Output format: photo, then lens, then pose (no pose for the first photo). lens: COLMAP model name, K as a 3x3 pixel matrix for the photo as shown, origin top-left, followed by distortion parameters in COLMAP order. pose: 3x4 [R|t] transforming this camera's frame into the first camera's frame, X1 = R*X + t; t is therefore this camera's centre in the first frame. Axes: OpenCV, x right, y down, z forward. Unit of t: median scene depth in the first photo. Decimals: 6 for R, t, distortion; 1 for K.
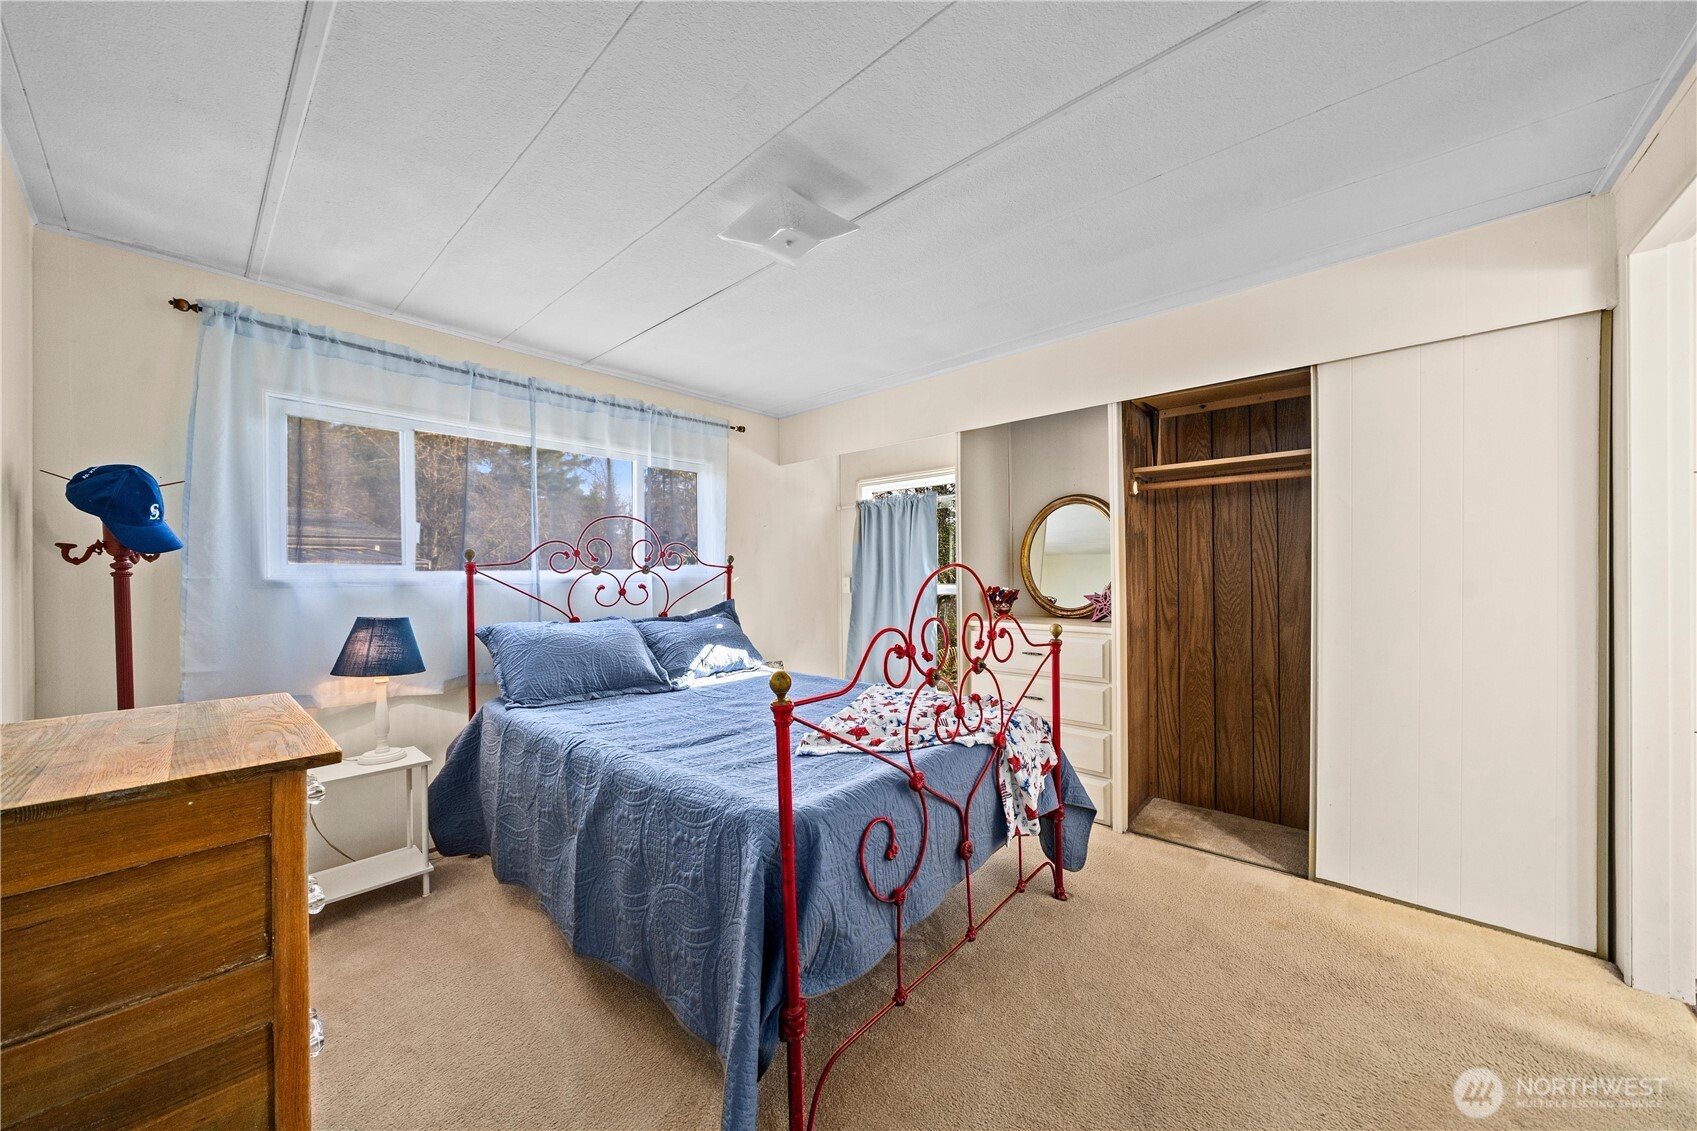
lens RADIAL K [[594.1, 0, 835.4], [0, 594.1, 573.9], [0, 0, 1]] dist [-0.003279, -0.000069]
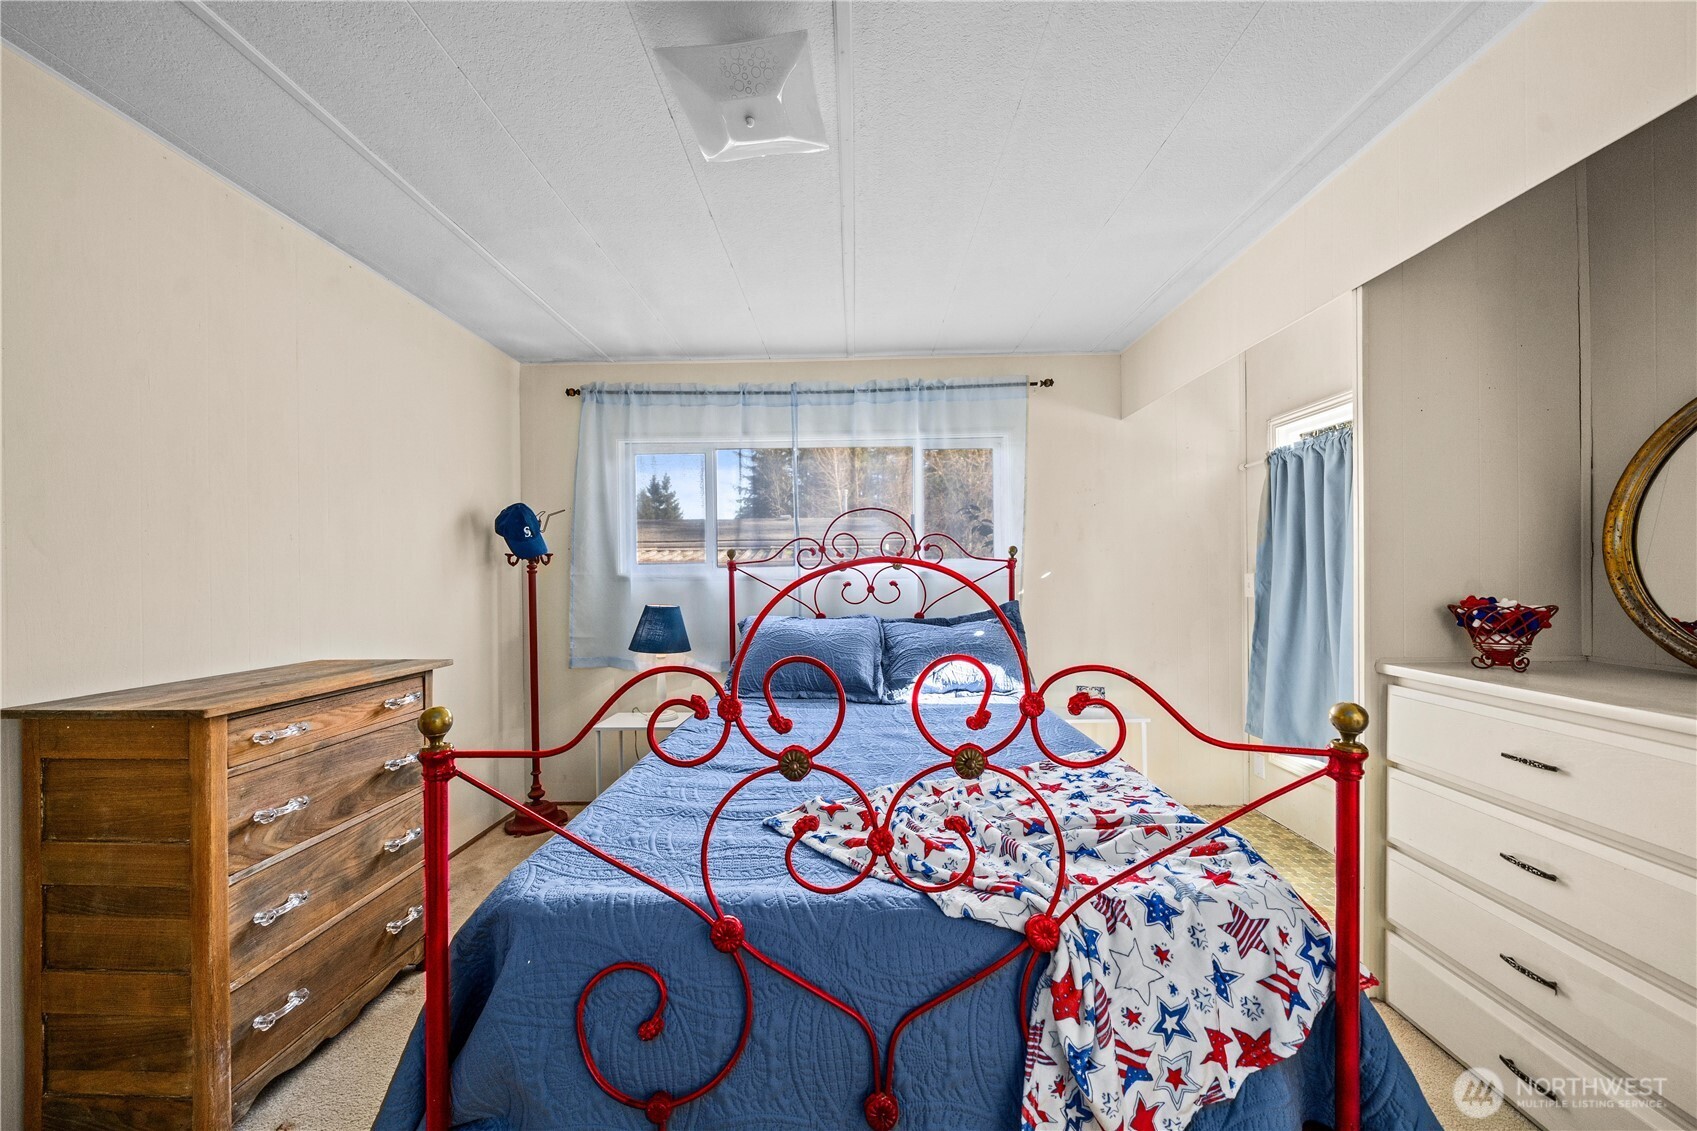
lens RADIAL K [[594.1, 0, 847.2], [0, 594.1, 575.8], [0, 0, 1]] dist [-0.003279, -0.000069]
pose [[0.647749, 0.007555, -0.761816, 0.361870], [0.005948, 0.999870, 0.014974, -0.005502], [0.761830, -0.014230, 0.647620, 0.397285]]
